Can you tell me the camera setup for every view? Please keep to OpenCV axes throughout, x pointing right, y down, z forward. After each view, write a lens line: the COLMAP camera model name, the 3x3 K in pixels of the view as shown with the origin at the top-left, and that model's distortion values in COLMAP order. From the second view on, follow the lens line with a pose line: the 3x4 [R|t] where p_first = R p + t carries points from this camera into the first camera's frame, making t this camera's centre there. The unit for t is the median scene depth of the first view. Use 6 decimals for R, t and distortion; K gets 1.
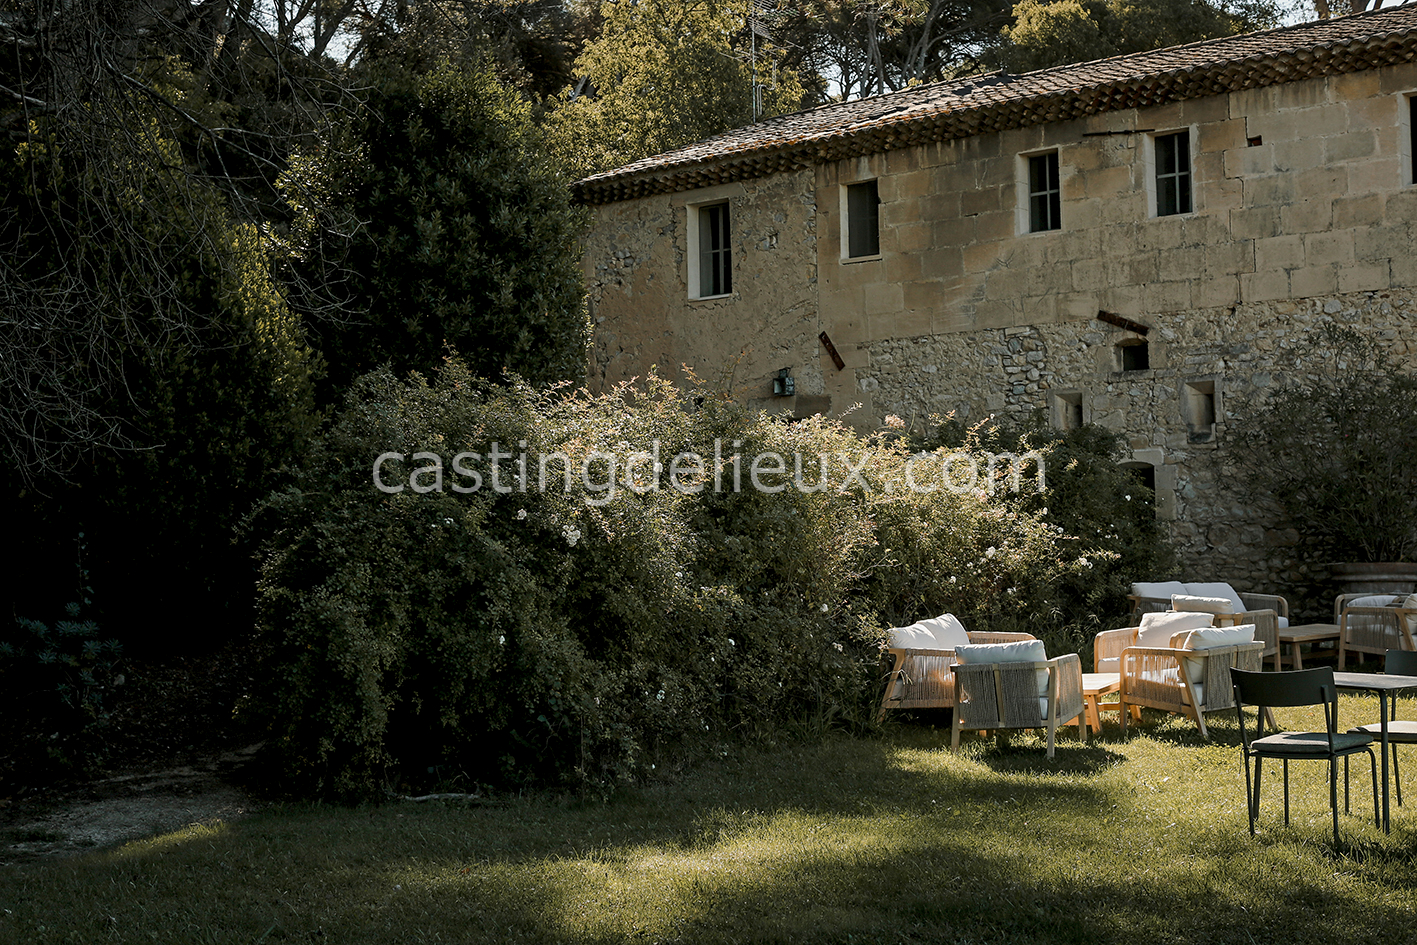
lens RADIAL K [[2291.8, 0, 708.0], [0, 2291.8, 471.0], [0, 0, 1]] dist [-0.160339, 0.000000]
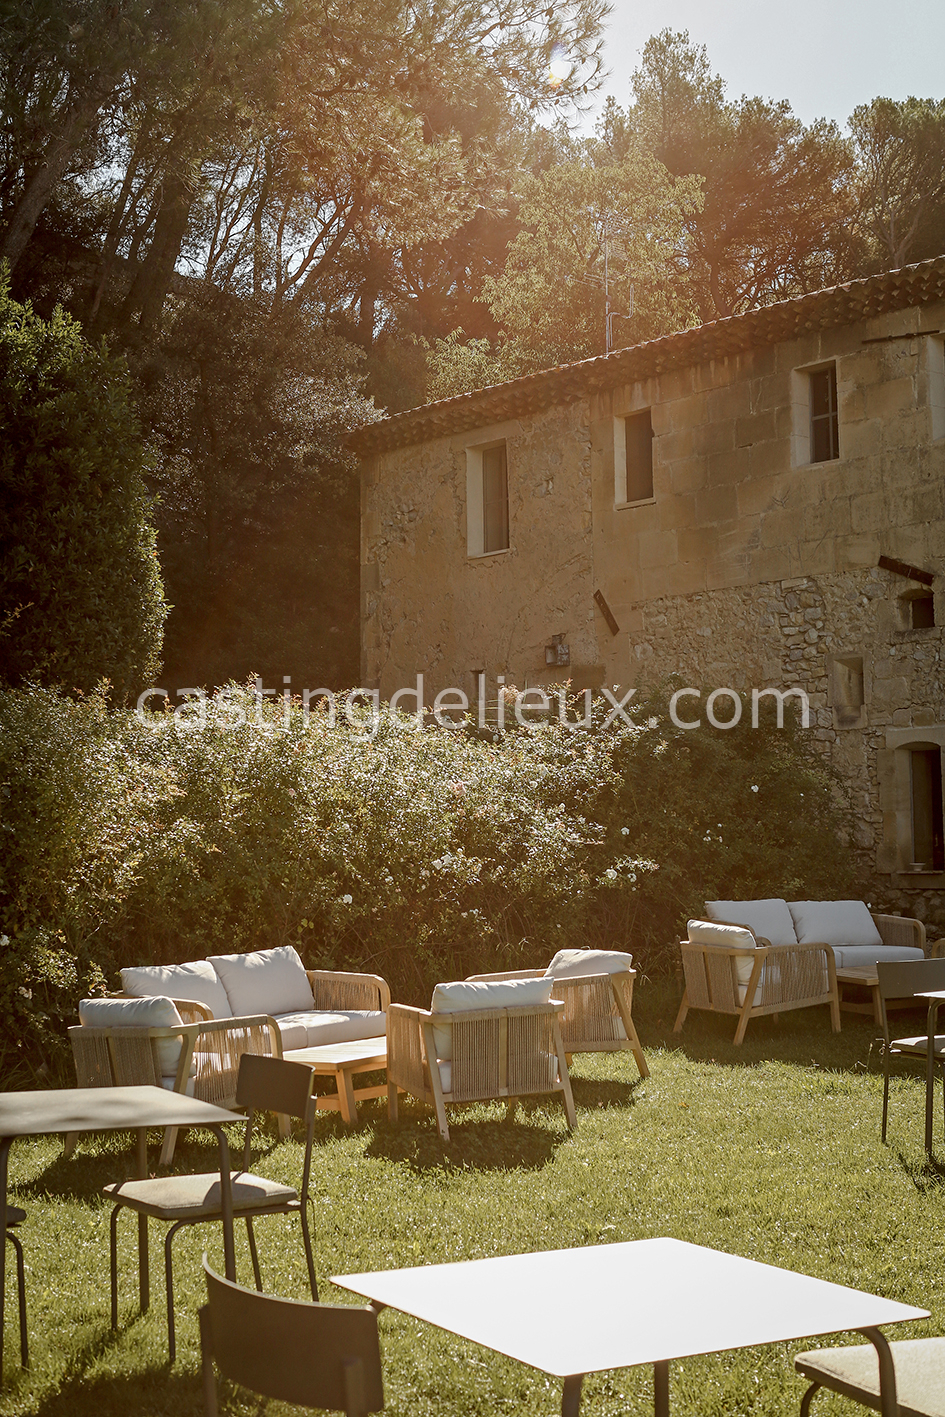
lens RADIAL K [[2291.8, 0, 472.9], [0, 2291.8, 710.0], [0, 0, 1]] dist [-0.160339, 0.000000]
pose [[0.974789, -0.007687, -0.222996, 0.203983], [0.003613, 0.999819, -0.018670, -0.000652], [0.223099, 0.017393, 0.974641, 0.169361]]
